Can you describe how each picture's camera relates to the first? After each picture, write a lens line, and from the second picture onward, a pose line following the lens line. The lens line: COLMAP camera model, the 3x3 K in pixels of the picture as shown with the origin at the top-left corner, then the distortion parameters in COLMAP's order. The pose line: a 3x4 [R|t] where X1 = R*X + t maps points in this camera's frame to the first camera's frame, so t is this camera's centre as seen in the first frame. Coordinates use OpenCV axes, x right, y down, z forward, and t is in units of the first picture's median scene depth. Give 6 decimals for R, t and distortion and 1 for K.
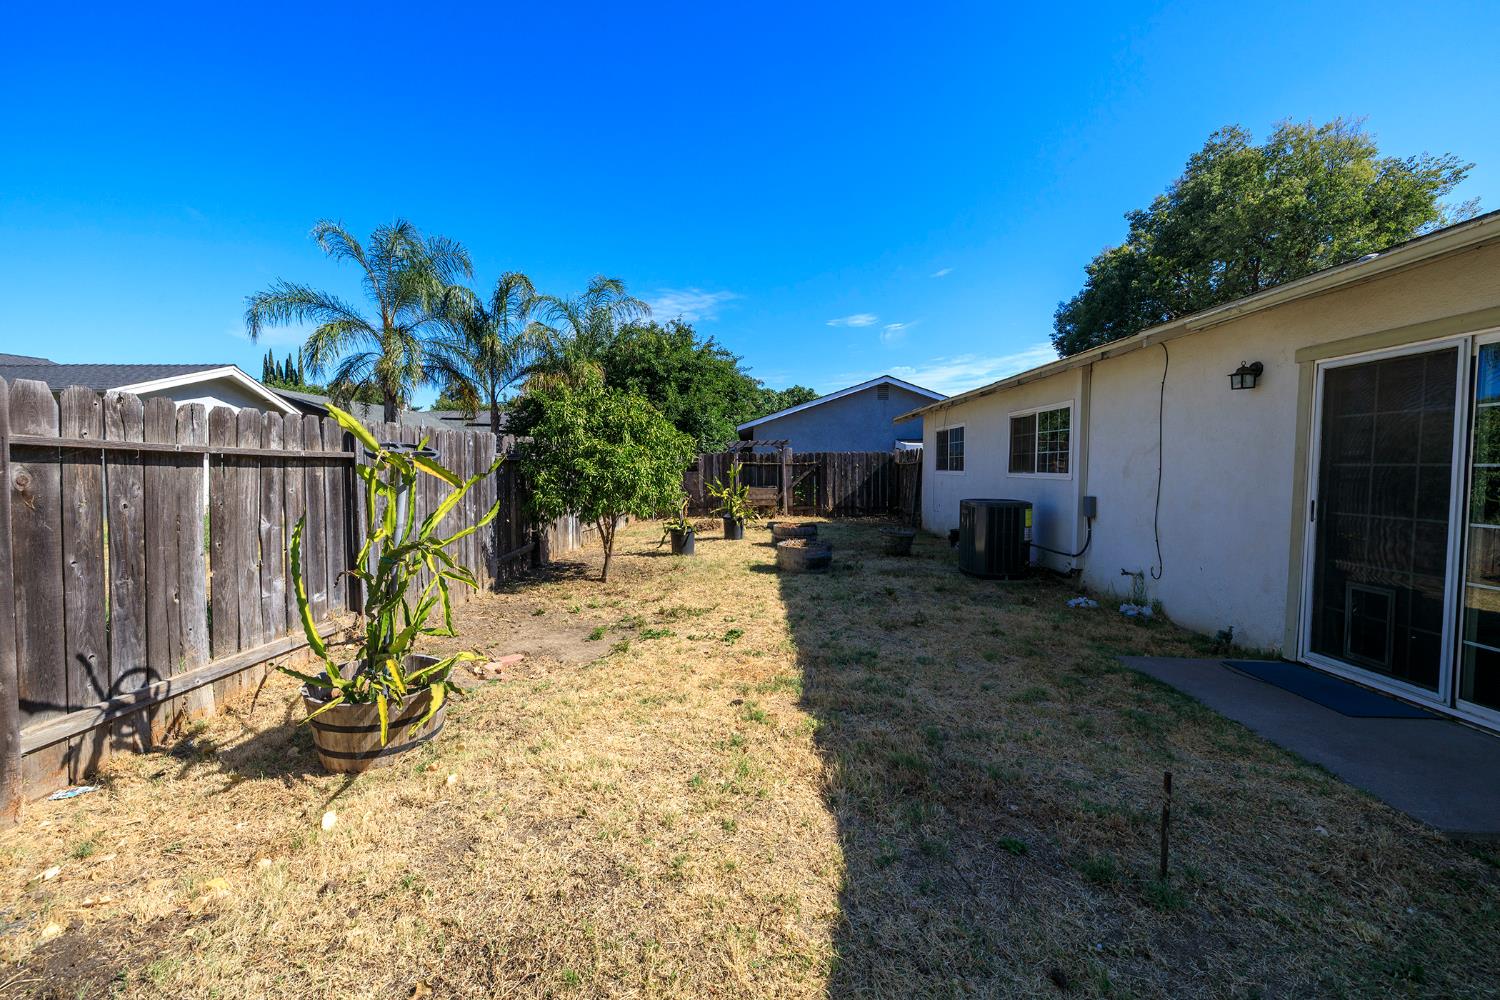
lens RADIAL K [[631.7, 0, 744.9], [0, 631.7, 490.9], [0, 0, 1]] dist [-0.001911, -0.000428]
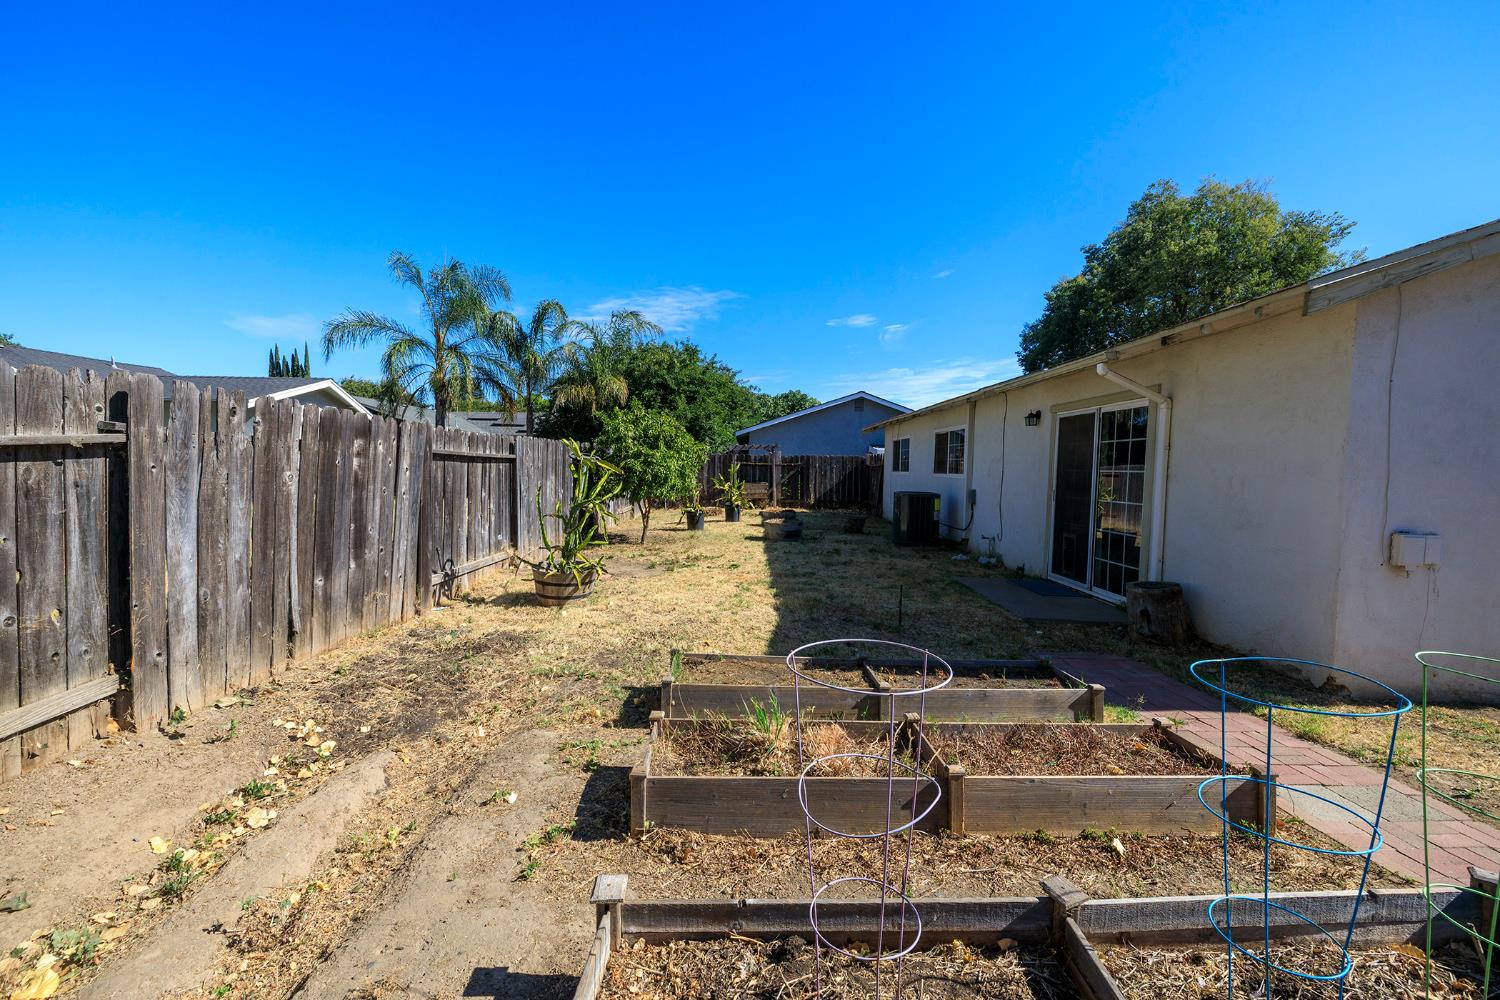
lens RADIAL K [[596.5, 0, 709.7], [0, 596.5, 495.1], [0, 0, 1]] dist [0.000708, 0.000120]
pose [[0.998502, 0.016990, -0.052013, -0.001333], [-0.016424, 0.999801, 0.011290, 0.007114], [0.052194, -0.010419, 0.998583, -0.200903]]
